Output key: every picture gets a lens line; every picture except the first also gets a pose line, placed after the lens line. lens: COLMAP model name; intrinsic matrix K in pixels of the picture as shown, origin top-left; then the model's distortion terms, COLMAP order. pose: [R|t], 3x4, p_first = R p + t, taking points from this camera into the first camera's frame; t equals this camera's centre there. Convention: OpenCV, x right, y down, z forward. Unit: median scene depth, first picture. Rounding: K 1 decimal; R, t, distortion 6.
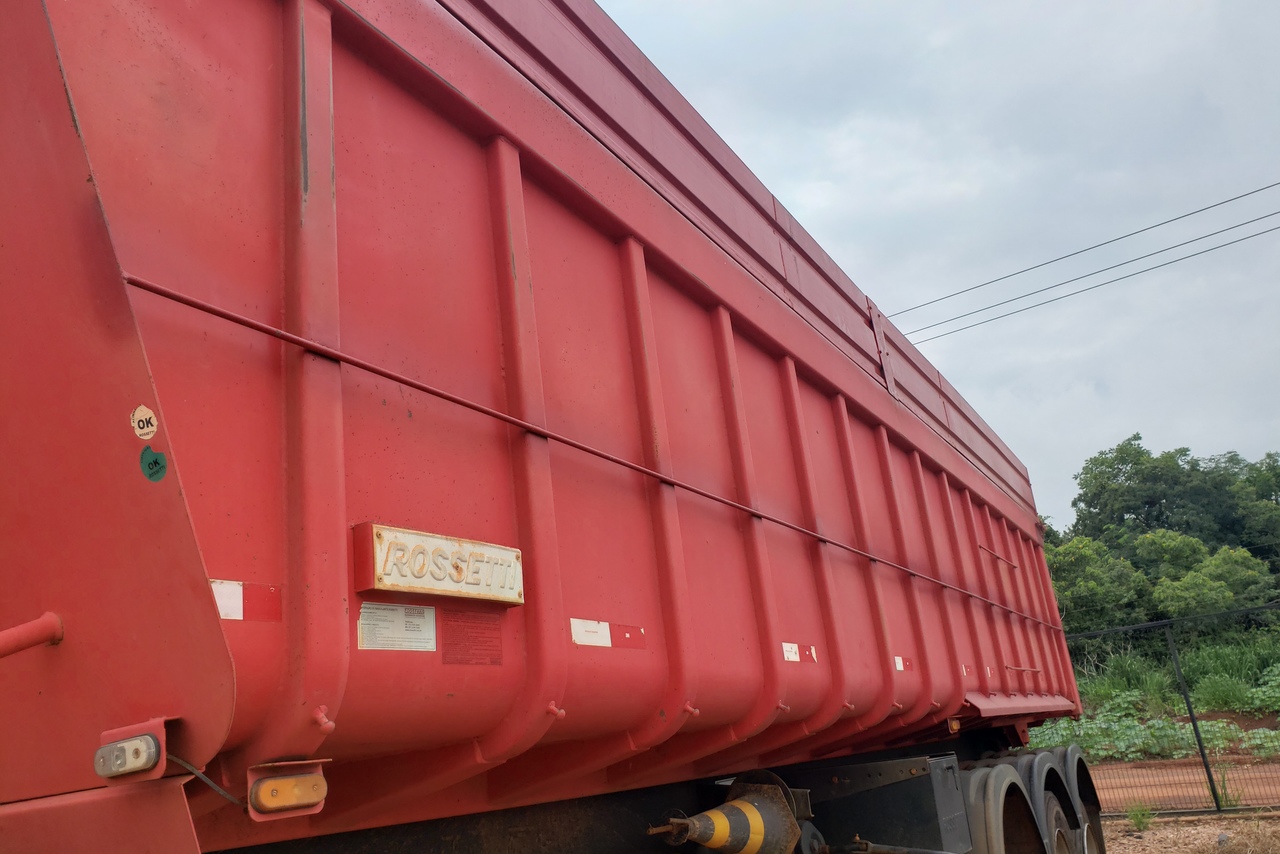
lens RADIAL K [[986.3, 0, 659.9], [0, 986.3, 440.3], [0, 0, 1]] dist [0.026182, -0.008135]
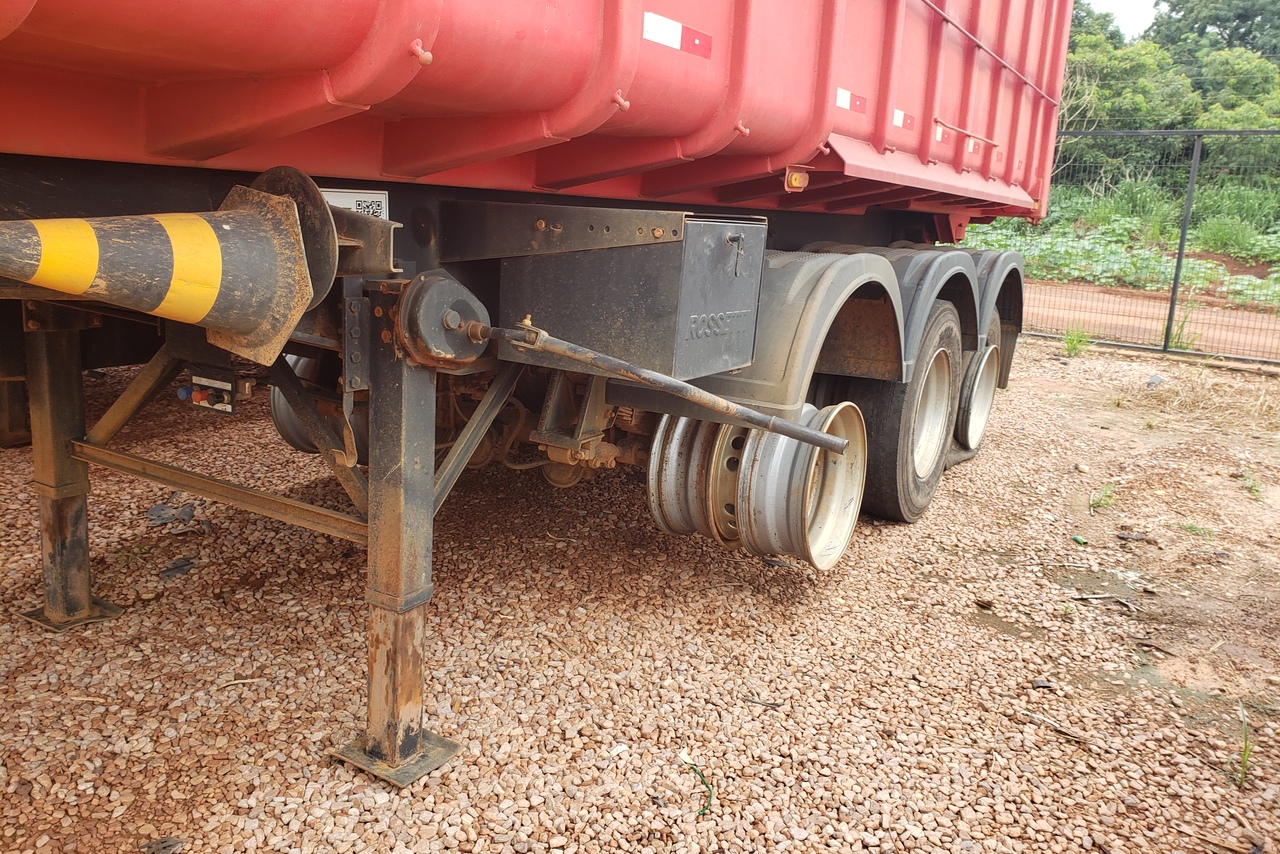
lens RADIAL K [[986.3, 0, 645.8], [0, 986.3, 415.4], [0, 0, 1]] dist [0.026182, -0.008135]
pose [[0.985997, 0.165678, 0.018979, 0.141606], [-0.153321, 0.855874, 0.493935, 0.079563], [0.065590, -0.489929, 0.869292, 0.249249]]
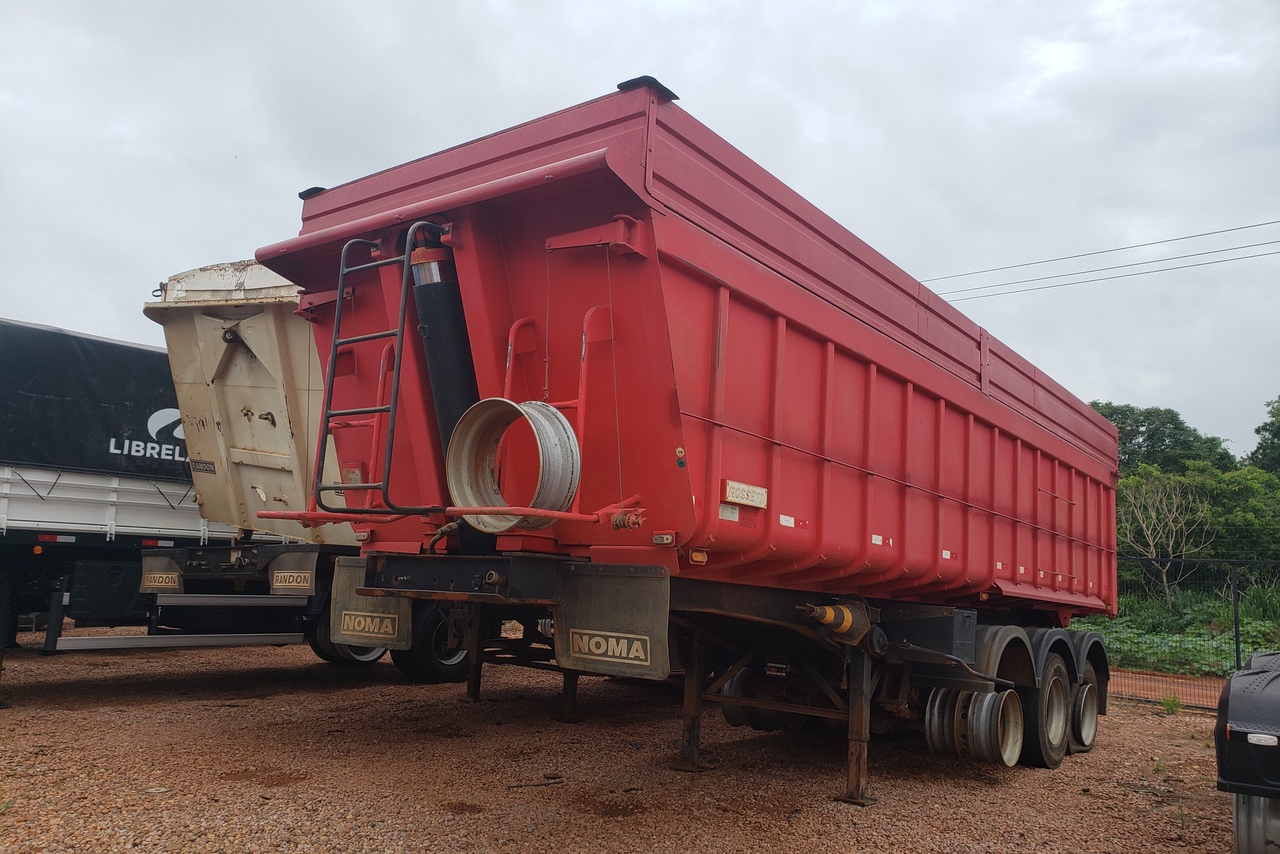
lens RADIAL K [[986.3, 0, 669.4], [0, 986.3, 431.9], [0, 0, 1]] dist [0.026182, -0.008135]
pose [[0.976716, 0.152306, -0.151089, -0.004969], [-0.128487, 0.979275, 0.156559, -0.112309], [0.171803, -0.133500, 0.976044, -0.434878]]
